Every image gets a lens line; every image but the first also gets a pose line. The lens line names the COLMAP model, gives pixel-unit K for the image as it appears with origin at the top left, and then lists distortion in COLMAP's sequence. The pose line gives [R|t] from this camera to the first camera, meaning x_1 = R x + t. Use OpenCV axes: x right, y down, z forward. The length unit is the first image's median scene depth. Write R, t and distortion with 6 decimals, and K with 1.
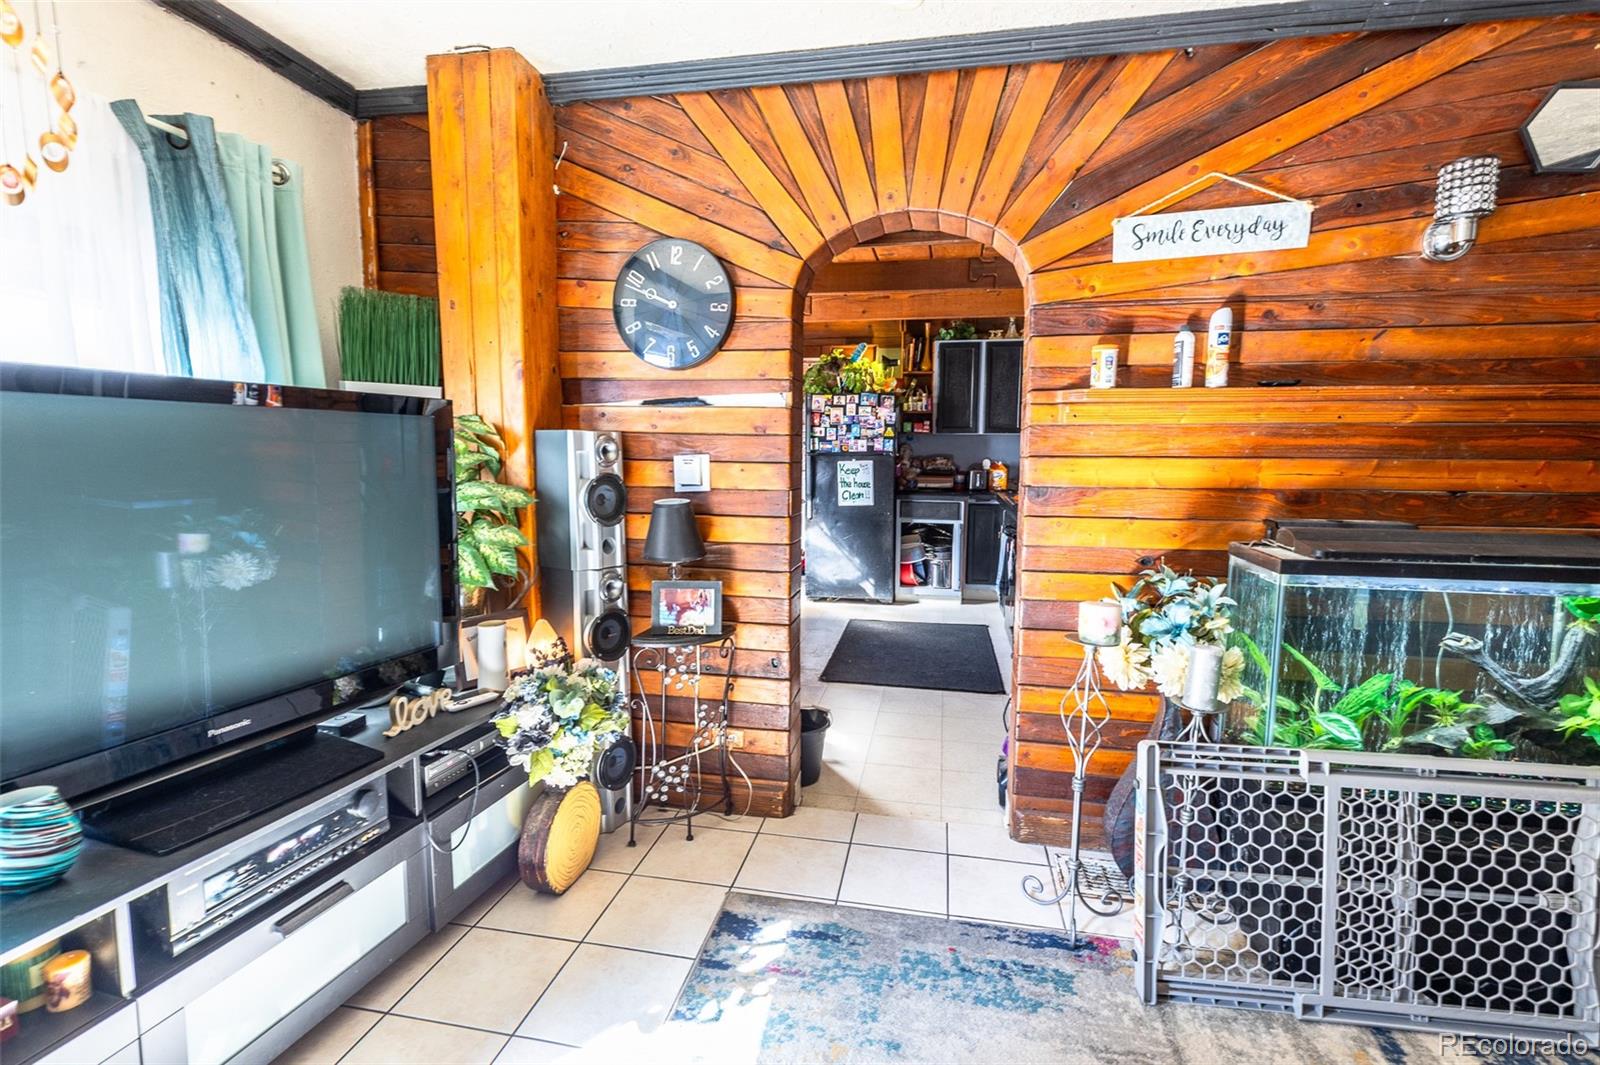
lens RADIAL K [[735.2, 0, 797.4], [0, 735.2, 533.8], [0, 0, 1]] dist [0.008382, -0.002110]
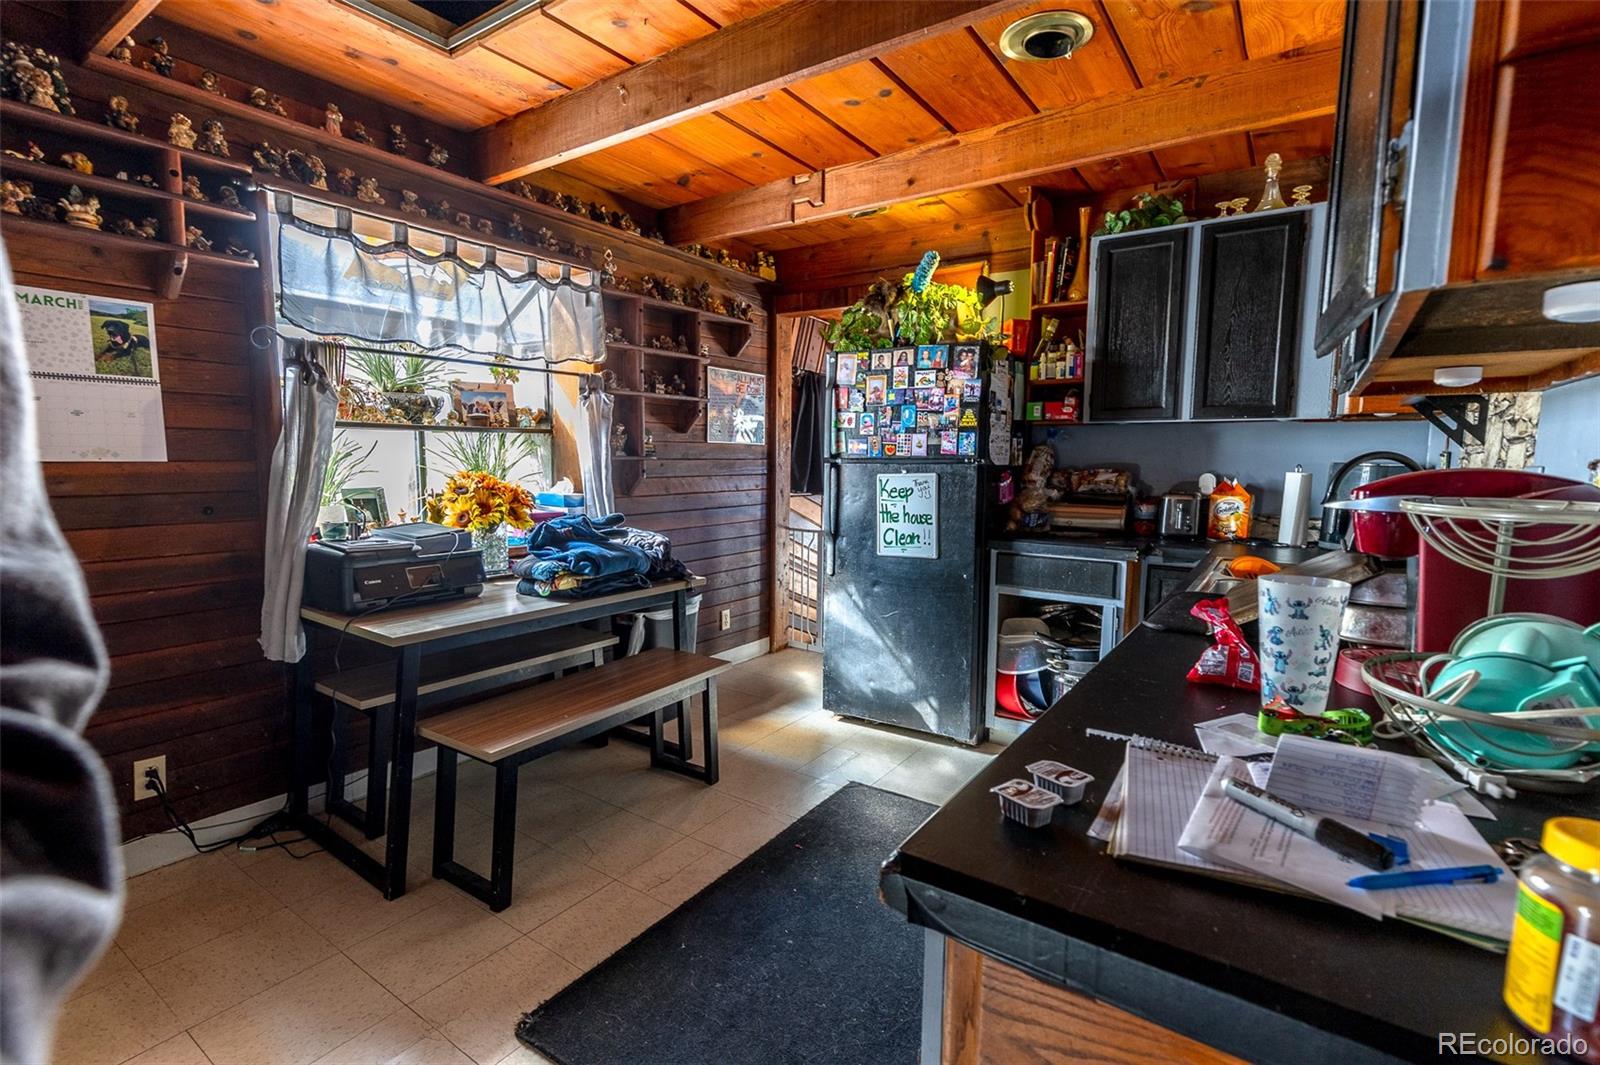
lens RADIAL K [[735.2, 0, 805.1], [0, 735.2, 531.4], [0, 0, 1]] dist [0.008382, -0.002110]
pose [[0.917648, 0.042242, -0.395142, 0.225358], [-0.050462, 0.998672, -0.010428, -0.048333], [0.394176, 0.029509, 0.918561, 0.486436]]
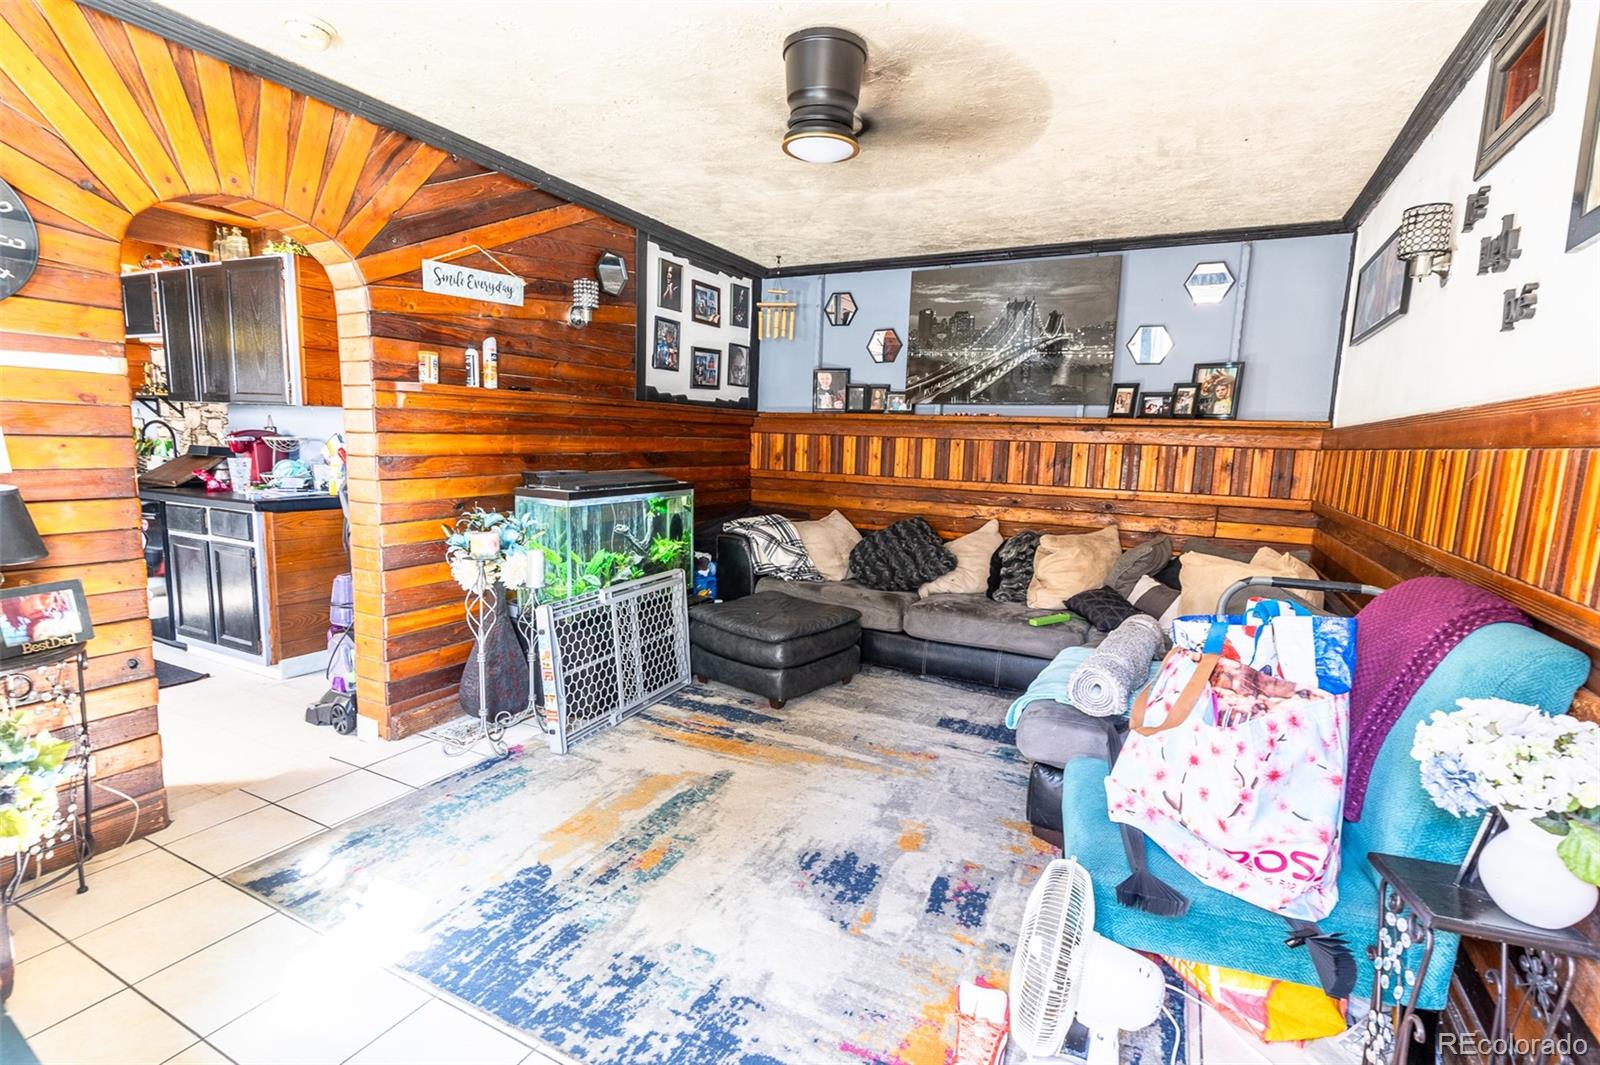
lens RADIAL K [[735.2, 0, 808.2], [0, 735.2, 536.6], [0, 0, 1]] dist [0.008382, -0.002110]
pose [[0.273397, -0.130064, 0.953067, -0.690898], [0.082985, 0.990311, 0.111342, -0.008562], [-0.958315, 0.048650, 0.281541, -0.043891]]
